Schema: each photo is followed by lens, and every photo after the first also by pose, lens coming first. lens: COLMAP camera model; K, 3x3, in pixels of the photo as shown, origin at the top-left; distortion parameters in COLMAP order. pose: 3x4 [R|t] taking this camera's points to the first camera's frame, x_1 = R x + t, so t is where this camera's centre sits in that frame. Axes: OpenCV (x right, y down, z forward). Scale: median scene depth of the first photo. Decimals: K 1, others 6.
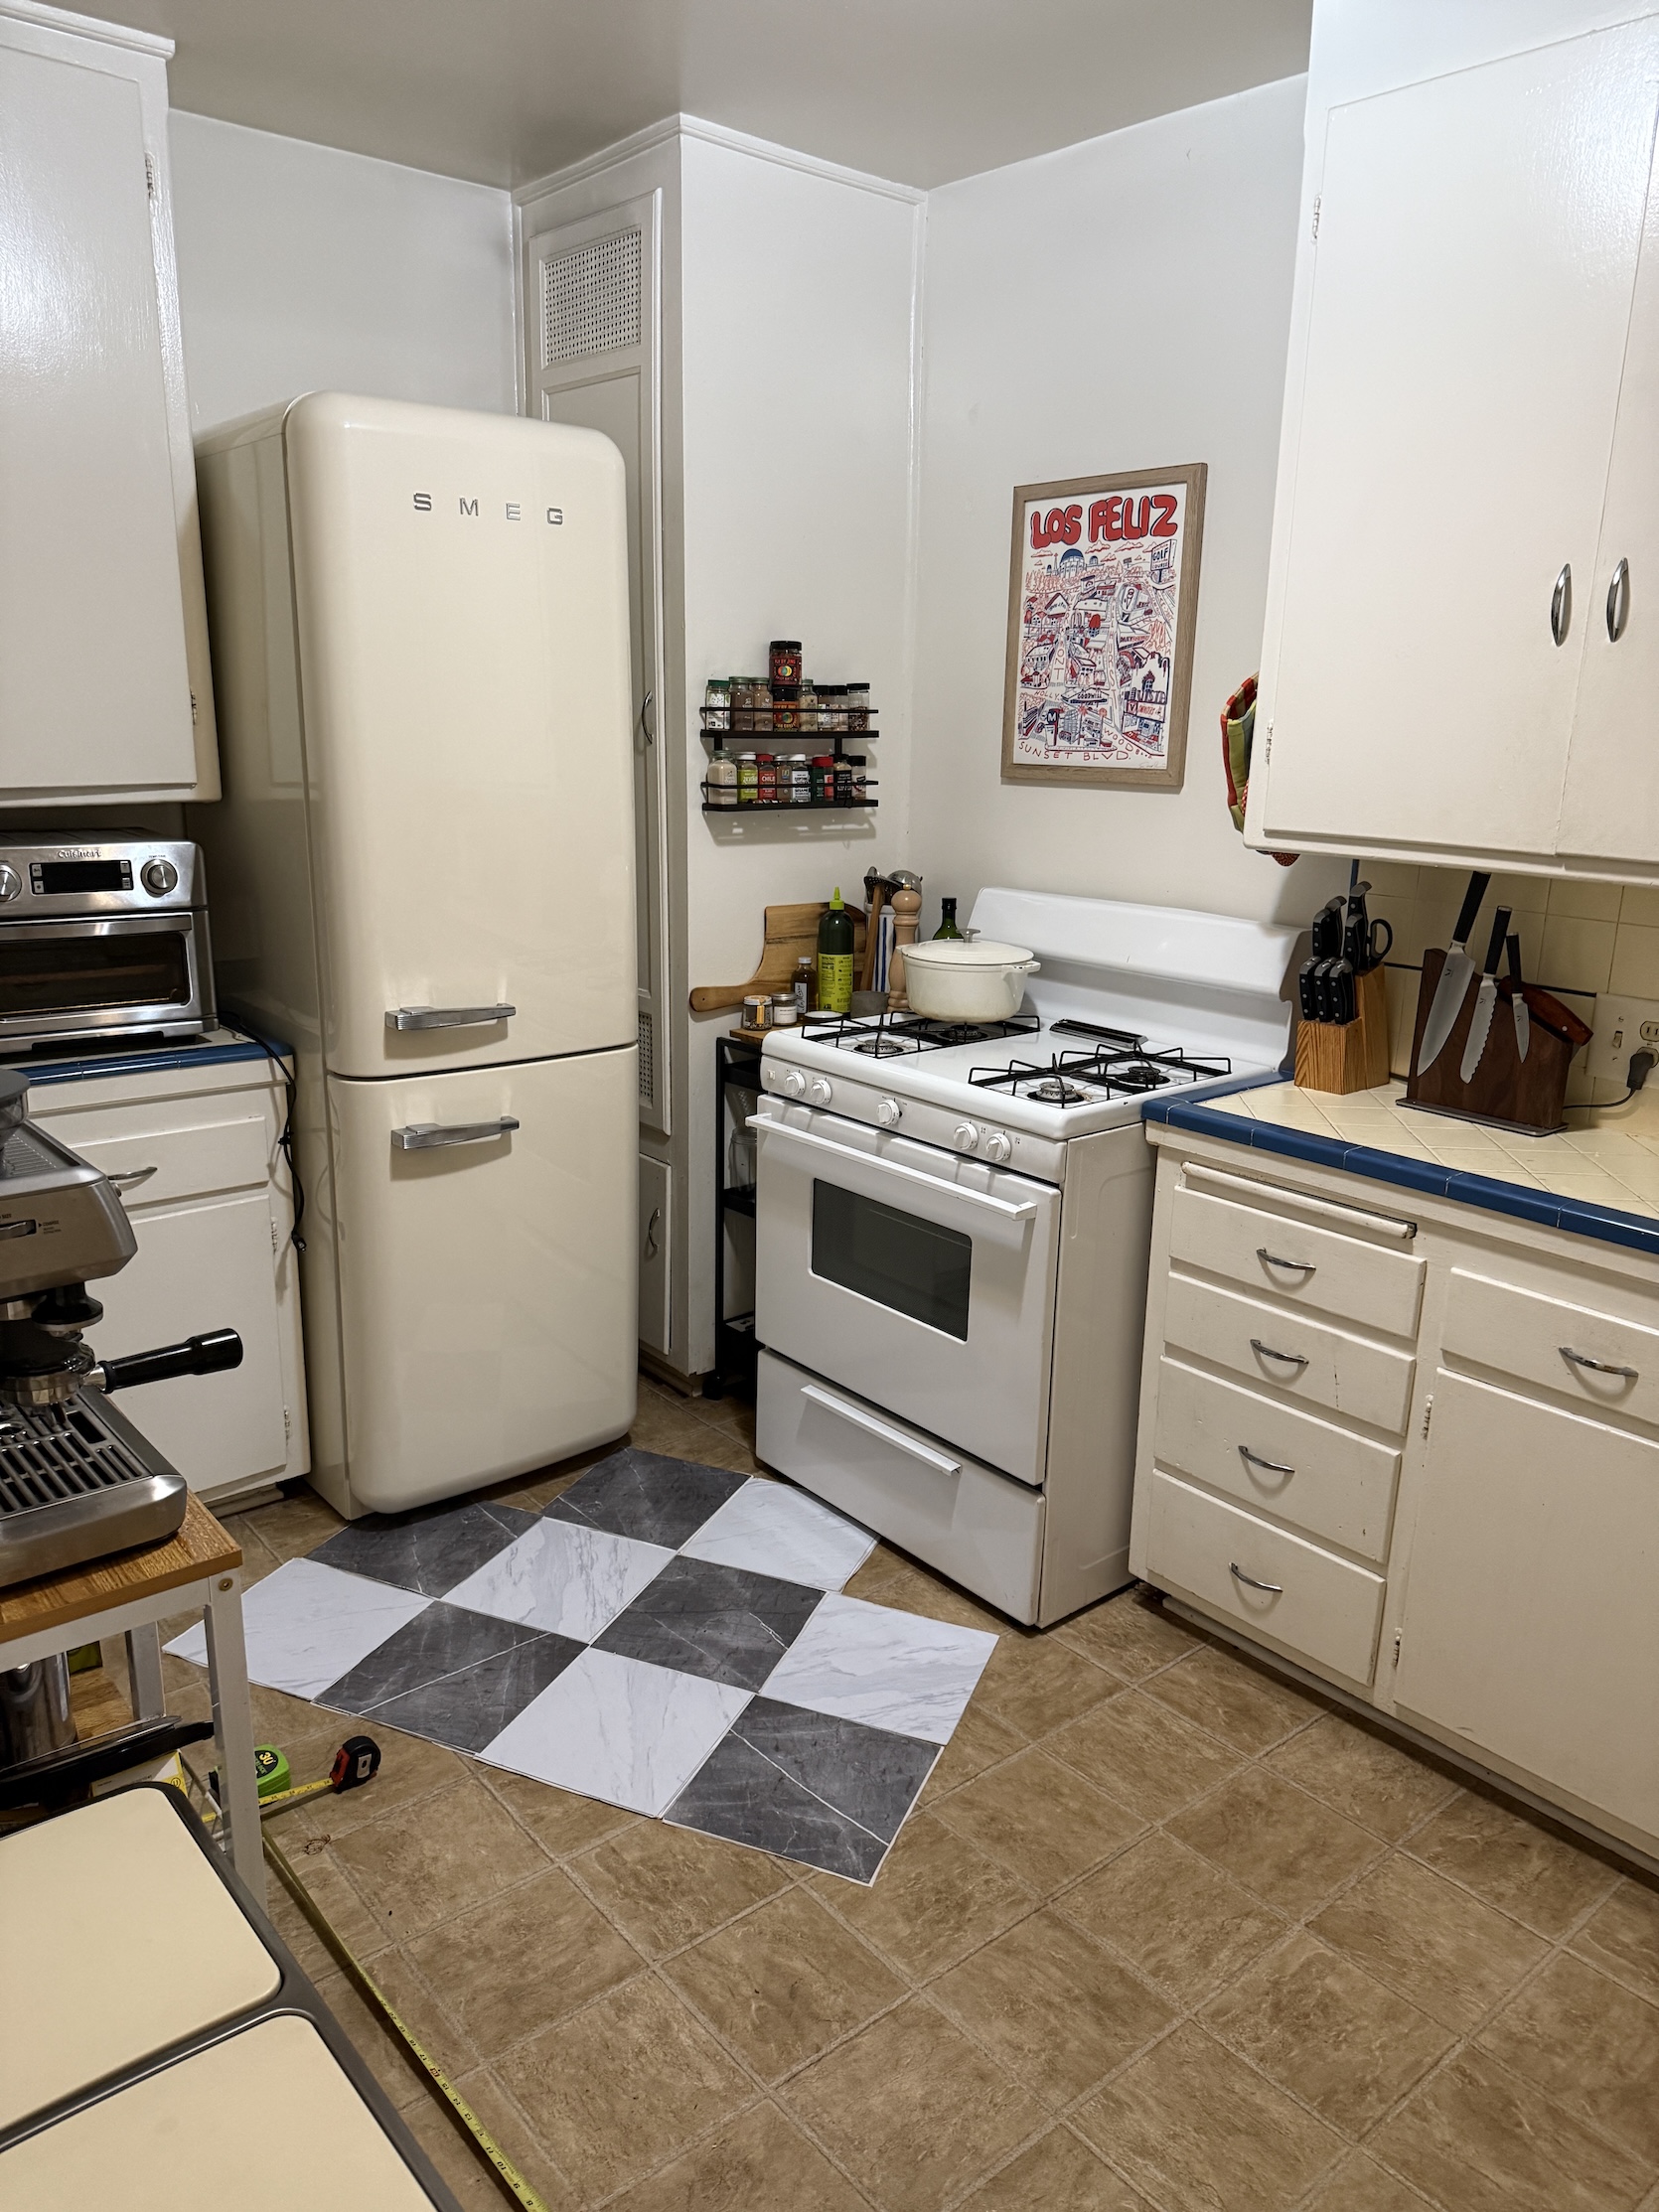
lens RADIAL K [[1558.7, 0, 833.5], [0, 1558.7, 1133.9], [0, 0, 1]] dist [0.037175, -0.029663]
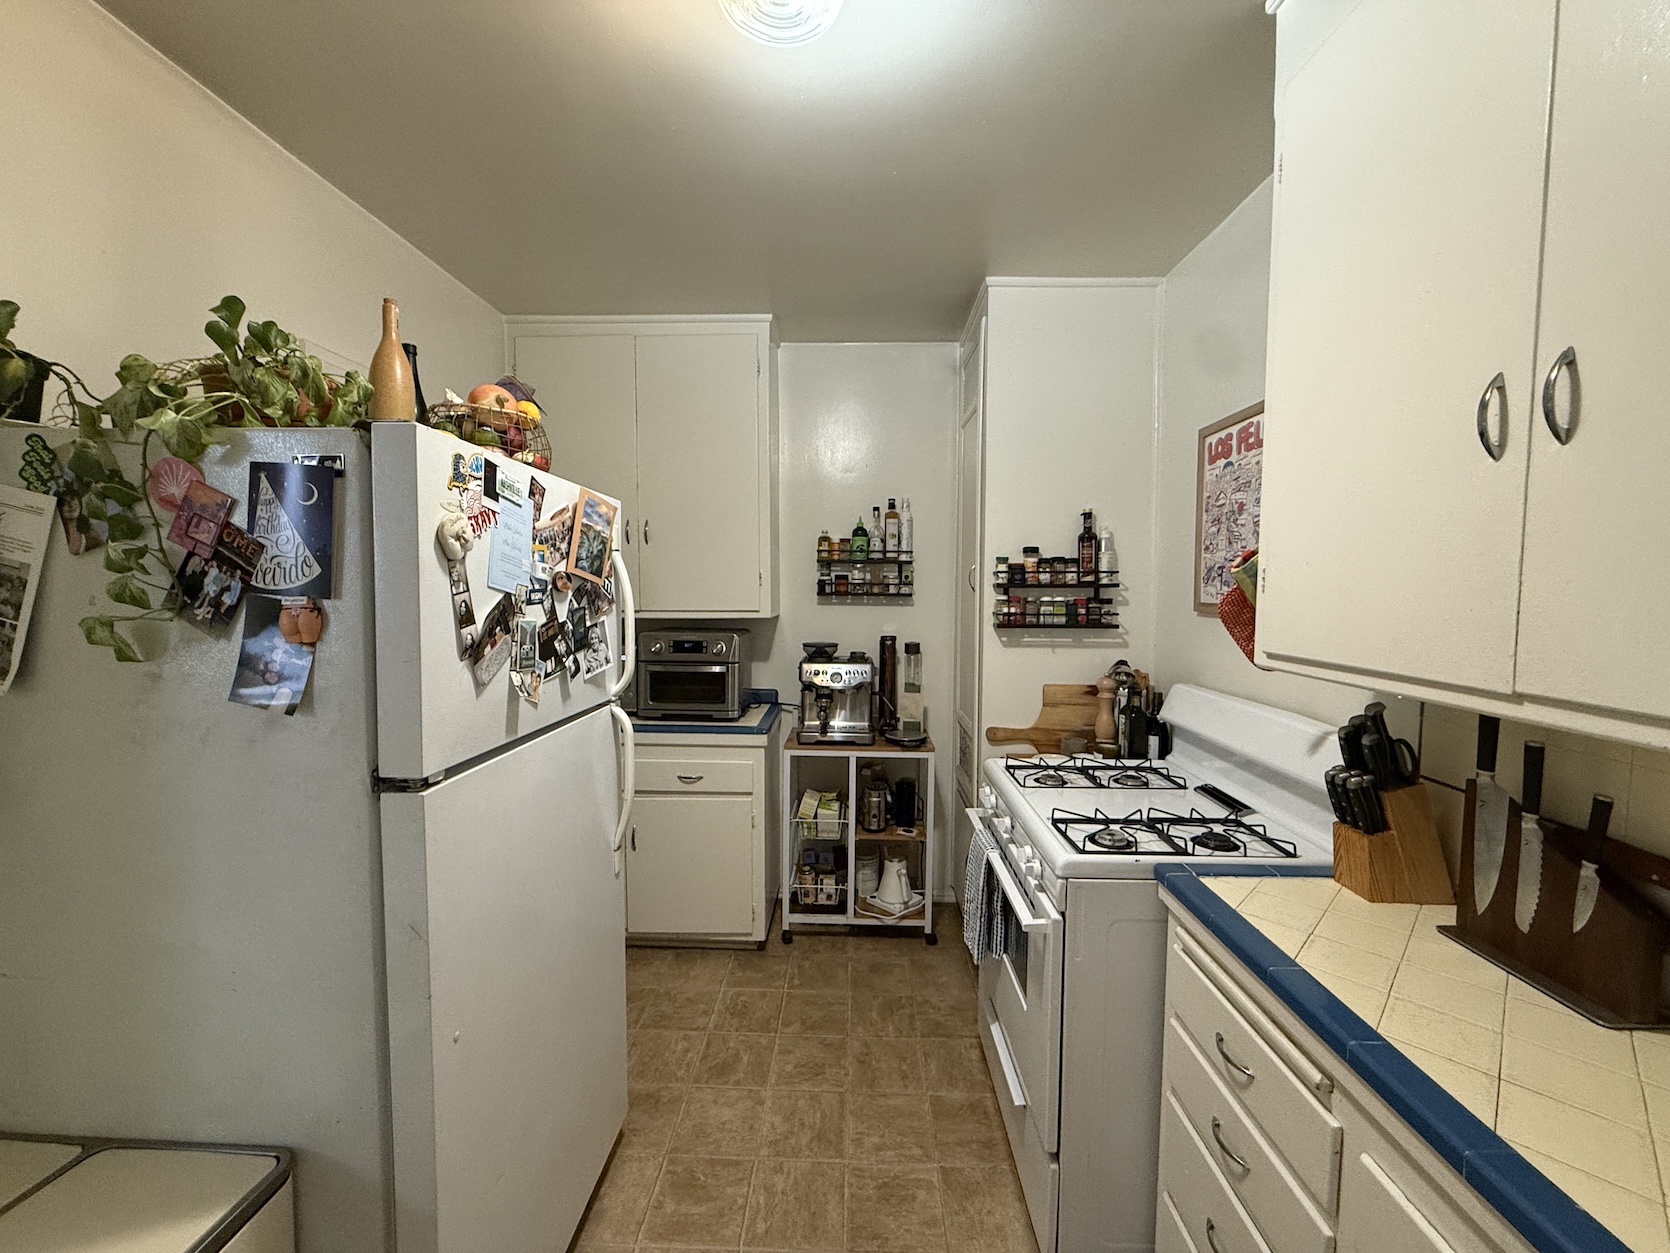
lens RADIAL K [[668.1, 0, 829.9], [0, 668.1, 622.3], [0, 0, 1]] dist [-0.002043, 0.000407]
pose [[0.741926, 0.022879, -0.670092, 0.298241], [-0.165666, 0.974685, -0.150147, -0.070064], [0.649693, 0.222410, 0.726934, 0.335380]]
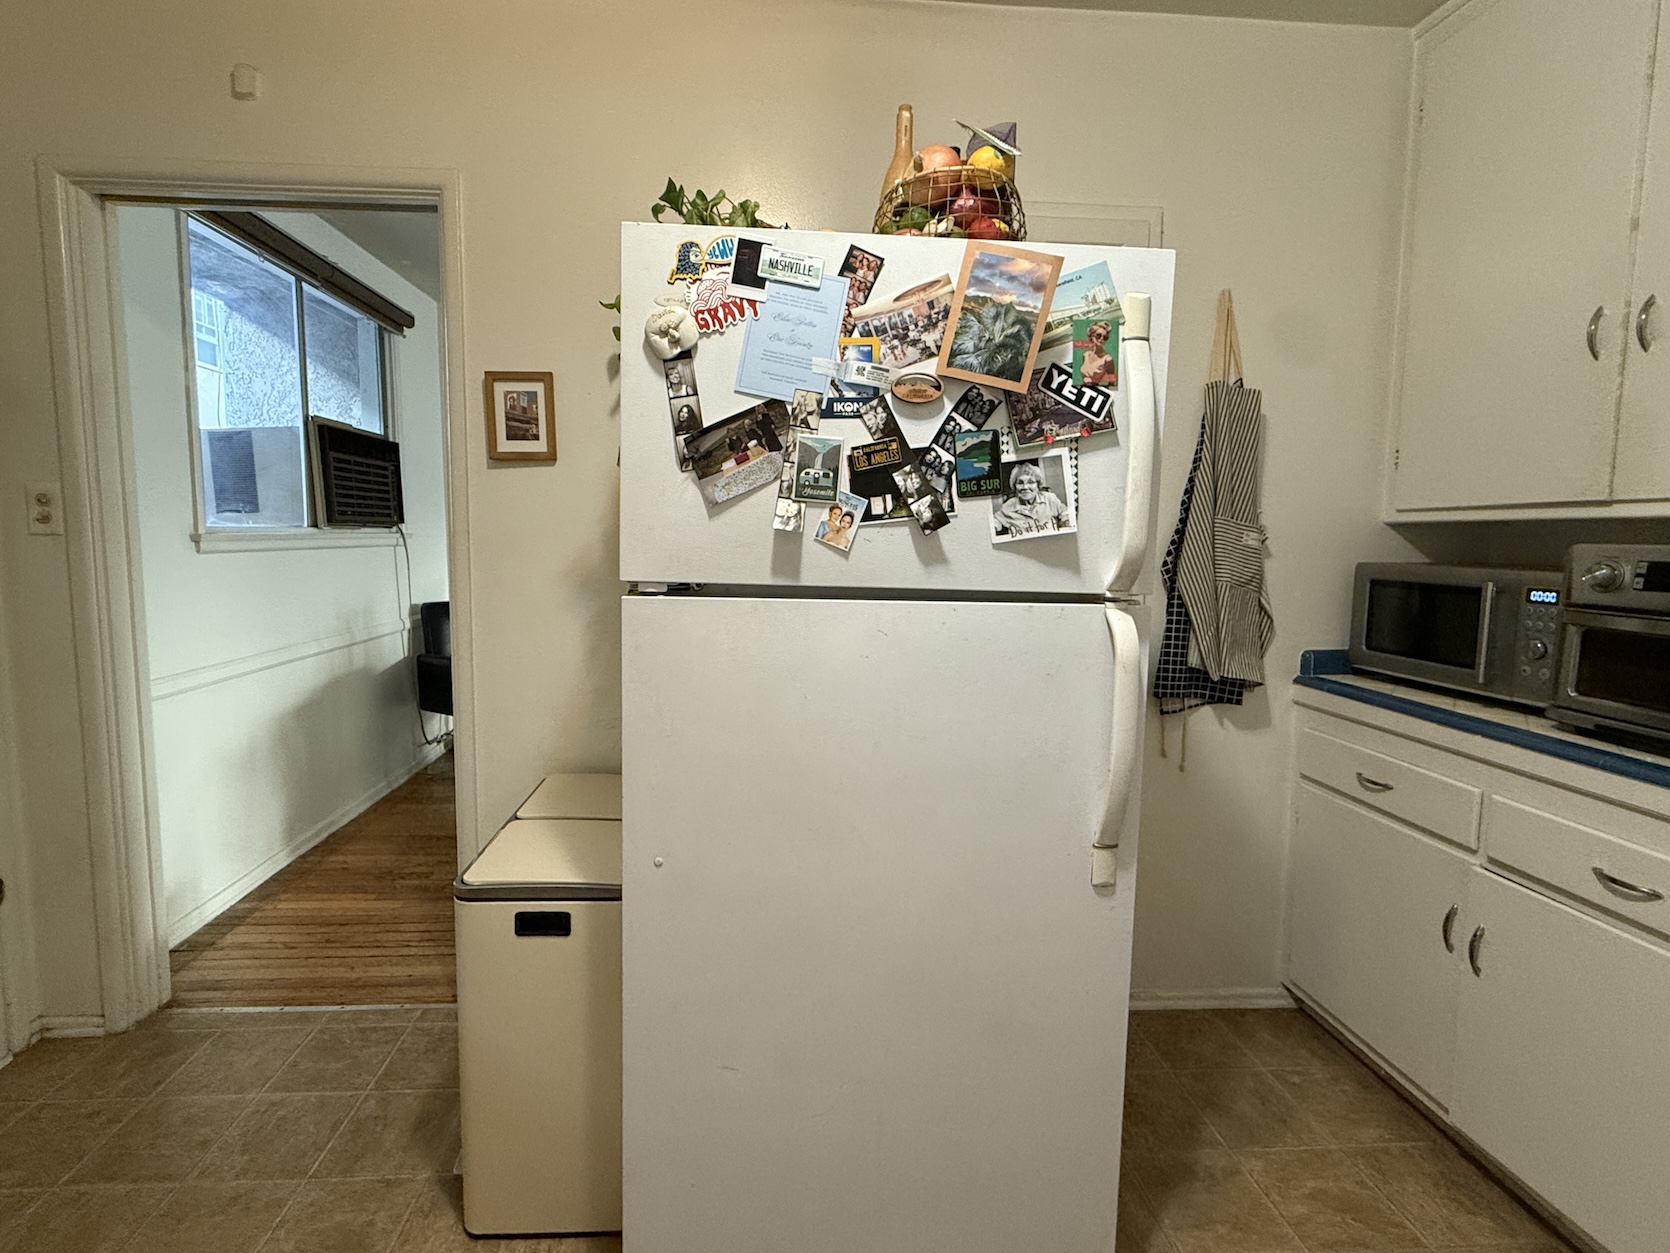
lens RADIAL K [[752.6, 0, 802.2], [0, 752.6, 601.9], [0, 0, 1]] dist [0.000120, -0.000798]
pose [[-0.600870, 0.039115, -0.798389, 0.186038], [-0.235465, 0.945823, 0.223550, -0.104661], [0.763879, 0.322317, -0.559107, 0.717419]]
